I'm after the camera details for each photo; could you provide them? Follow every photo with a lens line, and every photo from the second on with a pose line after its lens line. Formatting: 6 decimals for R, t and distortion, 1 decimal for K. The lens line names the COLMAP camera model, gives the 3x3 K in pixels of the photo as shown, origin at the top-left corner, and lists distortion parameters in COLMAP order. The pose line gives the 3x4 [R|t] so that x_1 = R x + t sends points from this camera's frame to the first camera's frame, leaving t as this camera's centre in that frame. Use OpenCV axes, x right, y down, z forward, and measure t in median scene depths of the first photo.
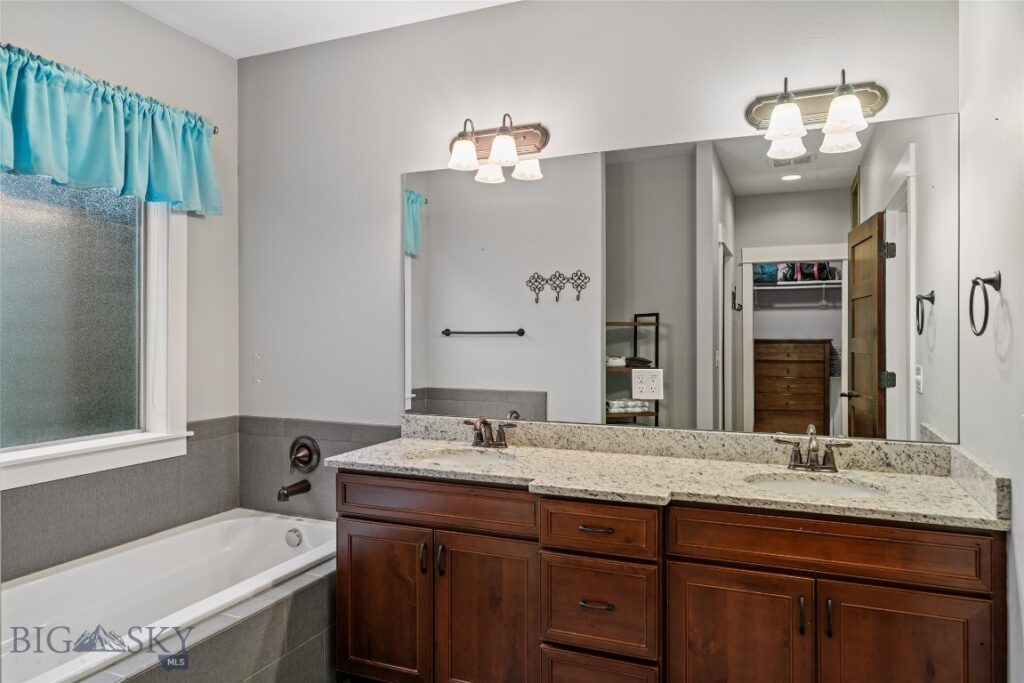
lens RADIAL K [[657.4, 0, 494.5], [0, 657.4, 338.2], [0, 0, 1]] dist [0.003393, -0.001576]
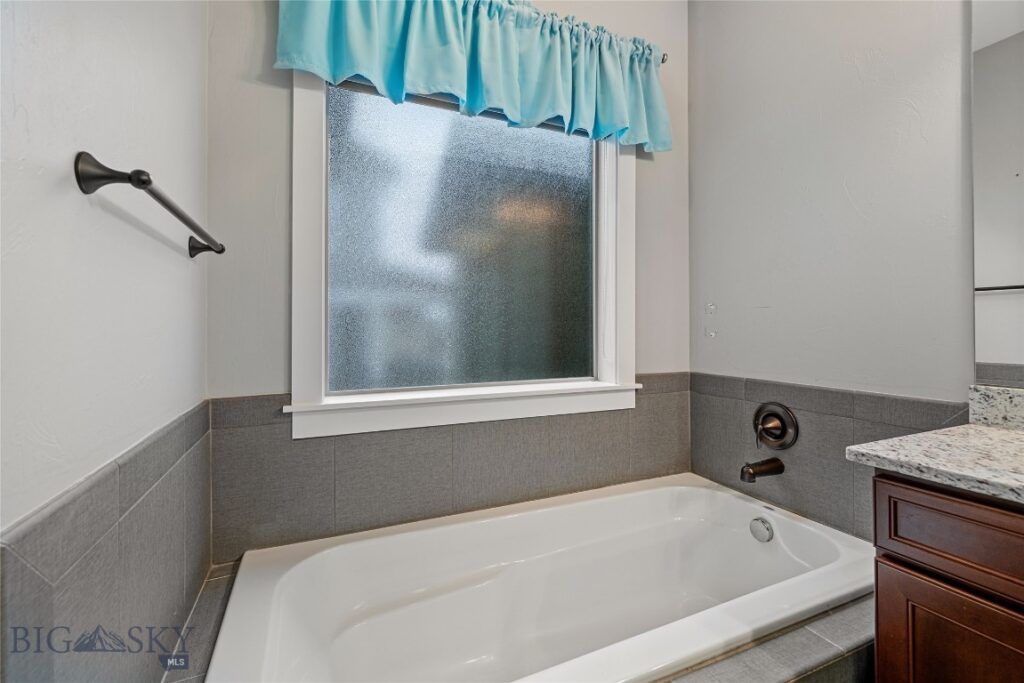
lens RADIAL K [[450.6, 0, 511.9], [0, 450.6, 322.7], [0, 0, 1]] dist [0.002613, 0.000409]
pose [[0.743239, -0.007006, -0.668989, -0.175190], [-0.001666, 0.999923, -0.012322, 0.066143], [0.669024, 0.010273, 0.743170, 0.421514]]
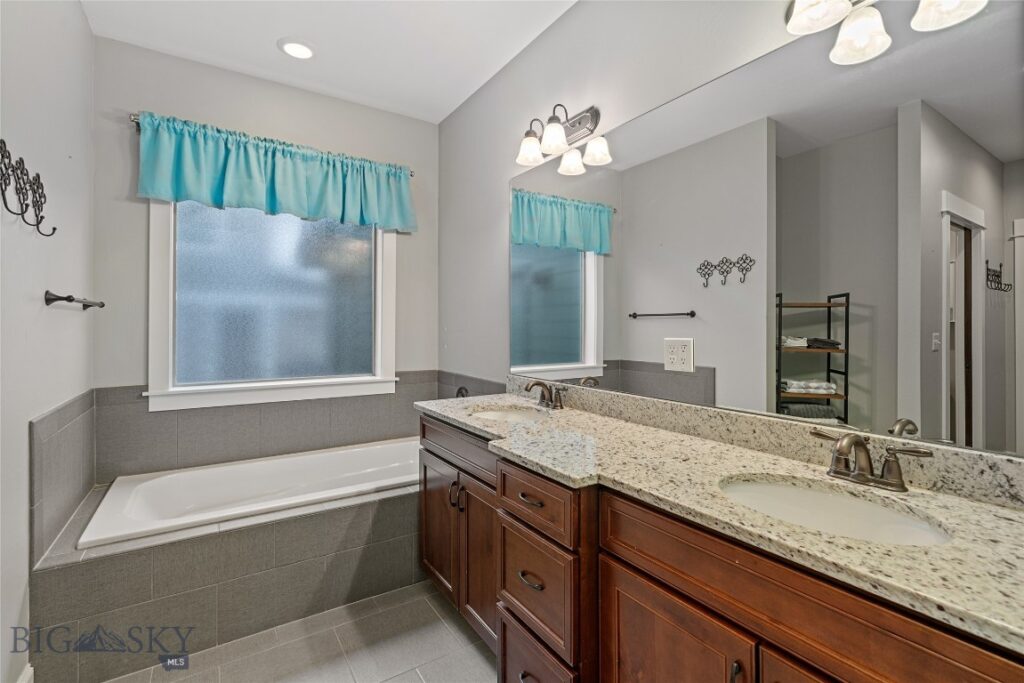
lens RADIAL K [[450.6, 0, 497.2], [0, 450.6, 325.9], [0, 0, 1]] dist [0.002613, 0.000409]
pose [[0.837905, 0.003115, -0.545807, 0.306343], [-0.006779, 0.999966, -0.004699, 0.028889], [0.545773, 0.007638, 0.837898, 0.280661]]
